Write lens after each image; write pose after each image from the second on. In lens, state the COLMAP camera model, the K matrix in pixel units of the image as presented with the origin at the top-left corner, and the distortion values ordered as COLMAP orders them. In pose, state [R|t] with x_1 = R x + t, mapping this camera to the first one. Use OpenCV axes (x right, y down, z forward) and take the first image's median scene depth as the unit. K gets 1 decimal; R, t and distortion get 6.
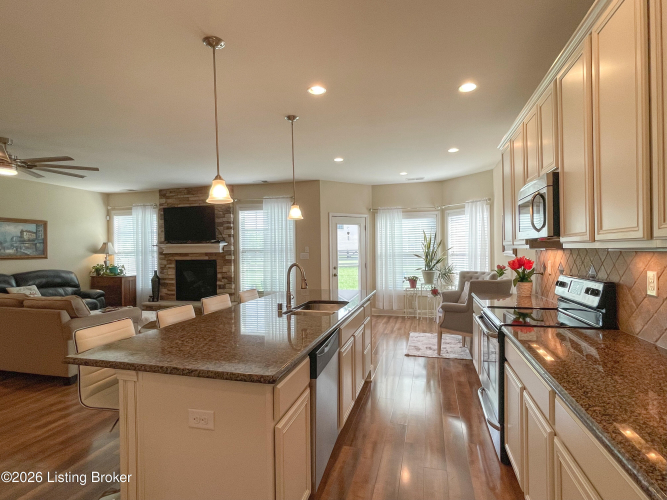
lens RADIAL K [[352.9, 0, 332.3], [0, 352.9, 251.8], [0, 0, 1]] dist [0.002190, -0.001261]
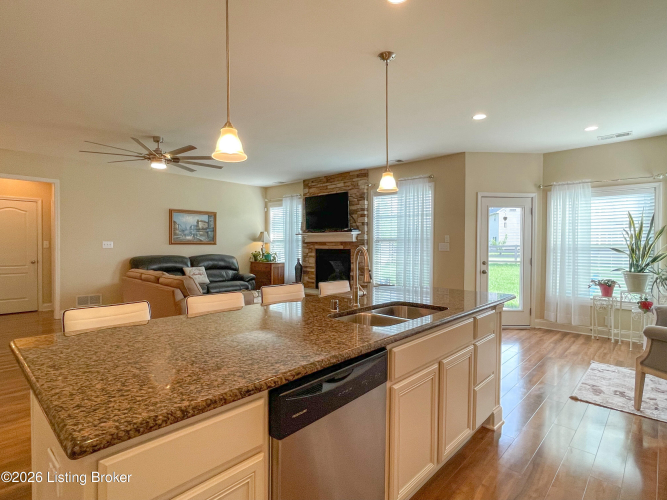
lens RADIAL K [[352.9, 0, 332.3], [0, 352.9, 251.8], [0, 0, 1]] dist [0.002190, -0.001261]
pose [[0.883826, 0.025980, -0.467093, 0.074676], [-0.019325, 0.999632, 0.019034, 0.012504], [0.467416, -0.007797, 0.884003, 0.141212]]
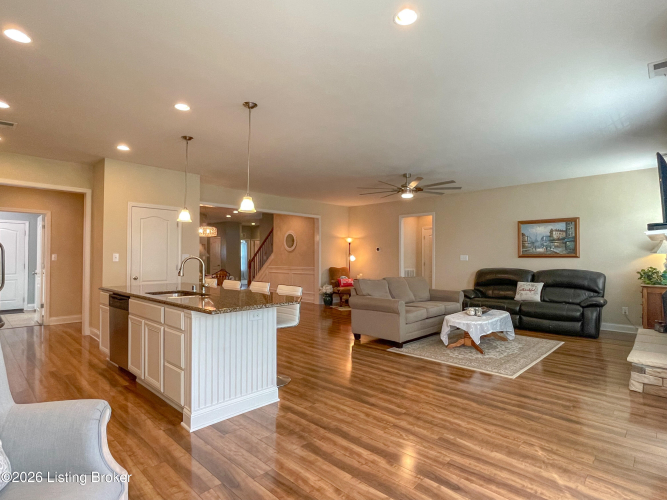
lens RADIAL K [[352.9, 0, 332.3], [0, 352.9, 251.8], [0, 0, 1]] dist [0.002190, -0.001261]
pose [[-0.474475, -0.004081, -0.880259, 0.310790], [-0.002859, 0.999991, -0.003095, 0.008030], [0.880264, 0.001048, -0.474483, 0.832512]]
